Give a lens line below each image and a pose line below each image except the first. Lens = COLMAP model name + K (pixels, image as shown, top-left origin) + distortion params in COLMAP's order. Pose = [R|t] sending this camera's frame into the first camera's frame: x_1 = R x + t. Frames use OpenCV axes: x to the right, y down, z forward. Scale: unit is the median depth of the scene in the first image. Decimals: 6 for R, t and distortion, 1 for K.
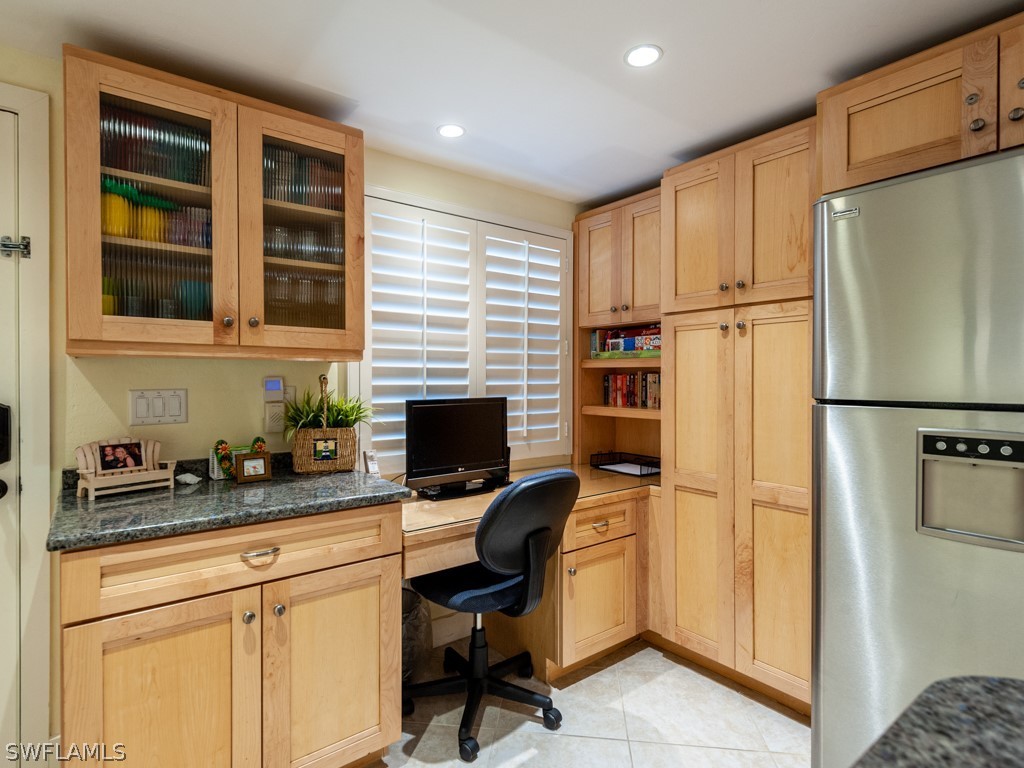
lens RADIAL K [[544.0, 0, 514.5], [0, 544.0, 380.9], [0, 0, 1]] dist [0.002766, -0.000203]
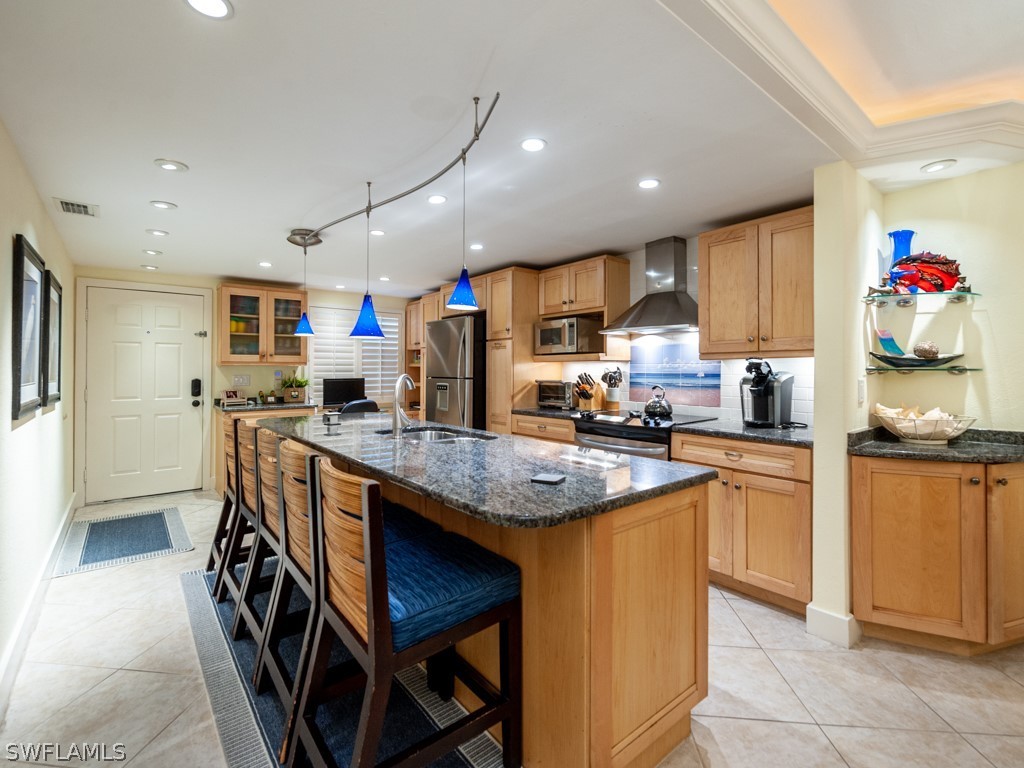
lens RADIAL K [[461.0, 0, 503.9], [0, 461.0, 364.1], [0, 0, 1]] dist [0.014900, -0.001572]
pose [[0.999962, -0.002453, 0.008338, 0.774627], [0.002604, 0.999832, -0.018154, 0.004074], [-0.008292, 0.018175, 0.999800, -1.548960]]
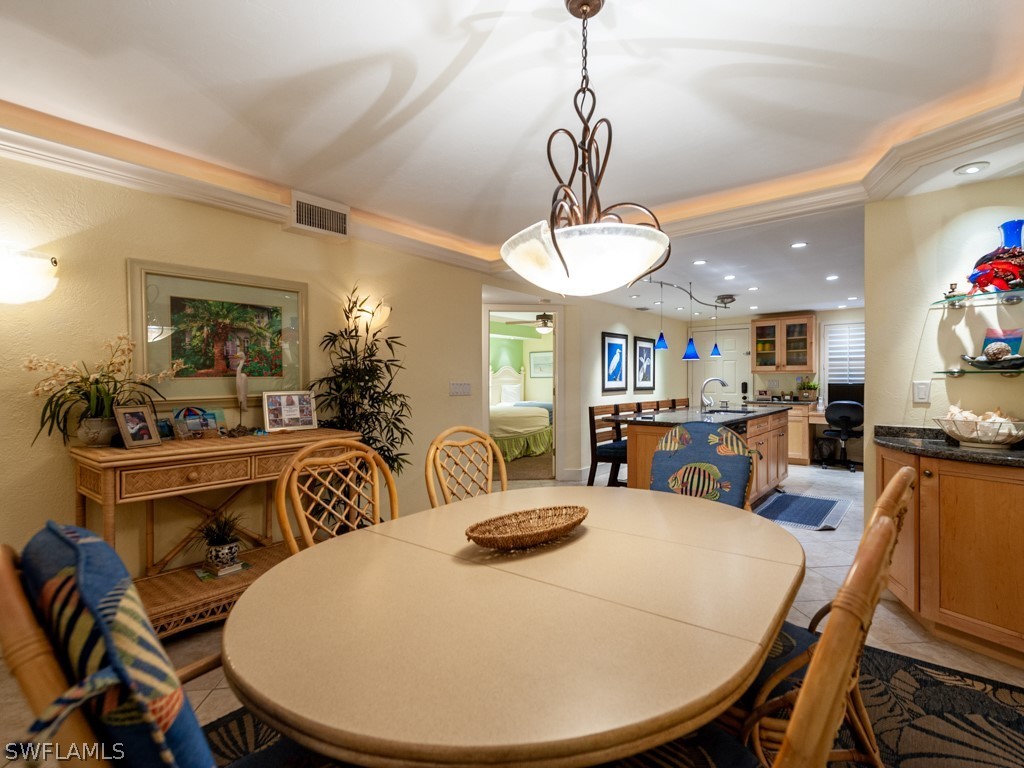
lens RADIAL K [[494.9, 0, 528.2], [0, 494.9, 383.1], [0, 0, 1]] dist [0.013694, -0.002267]
pose [[0.225379, 0.007194, -0.974245, 2.634048], [-0.003714, 0.999972, 0.006525, 0.019960], [0.974264, 0.002148, 0.225399, -1.738113]]
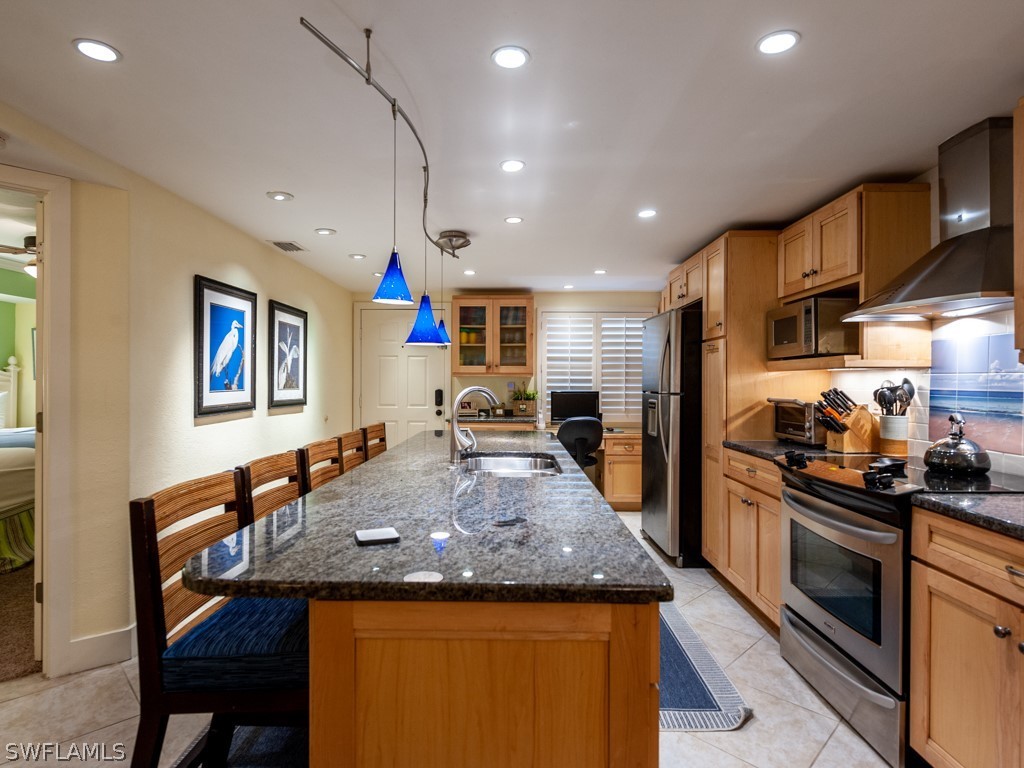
lens RADIAL K [[544.0, 0, 508.0], [0, 544.0, 382.4], [0, 0, 1]] dist [0.002766, -0.000203]
pose [[0.778370, 0.003509, -0.627795, 1.317739], [-0.007286, 0.999968, -0.003445, 0.002448], [0.627763, 0.007255, 0.778371, -1.210452]]
